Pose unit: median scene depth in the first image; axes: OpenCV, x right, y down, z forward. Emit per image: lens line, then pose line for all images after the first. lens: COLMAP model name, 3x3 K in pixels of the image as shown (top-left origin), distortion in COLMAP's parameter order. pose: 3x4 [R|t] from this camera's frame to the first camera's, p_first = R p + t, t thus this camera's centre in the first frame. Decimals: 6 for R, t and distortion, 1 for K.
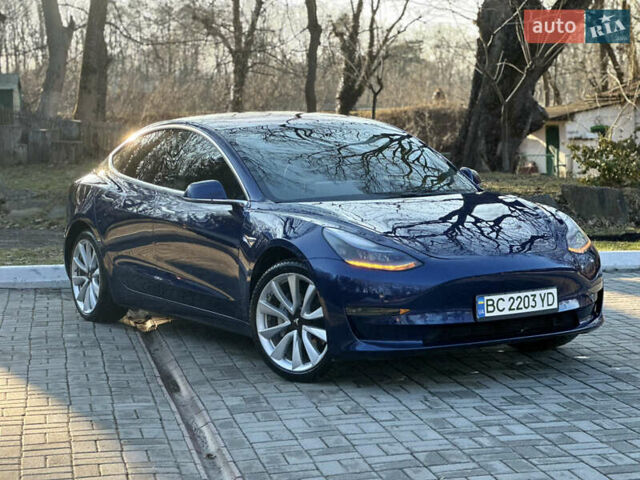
lens RADIAL K [[1399.9, 0, 336.8], [0, 1399.9, 239.9], [0, 0, 1]] dist [0.090997, 1.101661]
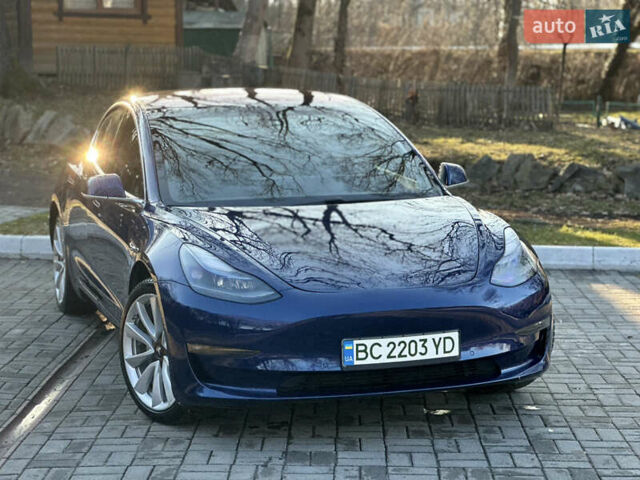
lens RADIAL K [[1399.9, 0, 336.8], [0, 1399.9, 239.9], [0, 0, 1]] dist [0.090997, 1.101661]
pose [[0.975516, 0.046729, -0.214908, 0.260050], [-0.036236, 0.997963, 0.052509, -0.058453], [0.216923, -0.043436, 0.975222, 0.199805]]
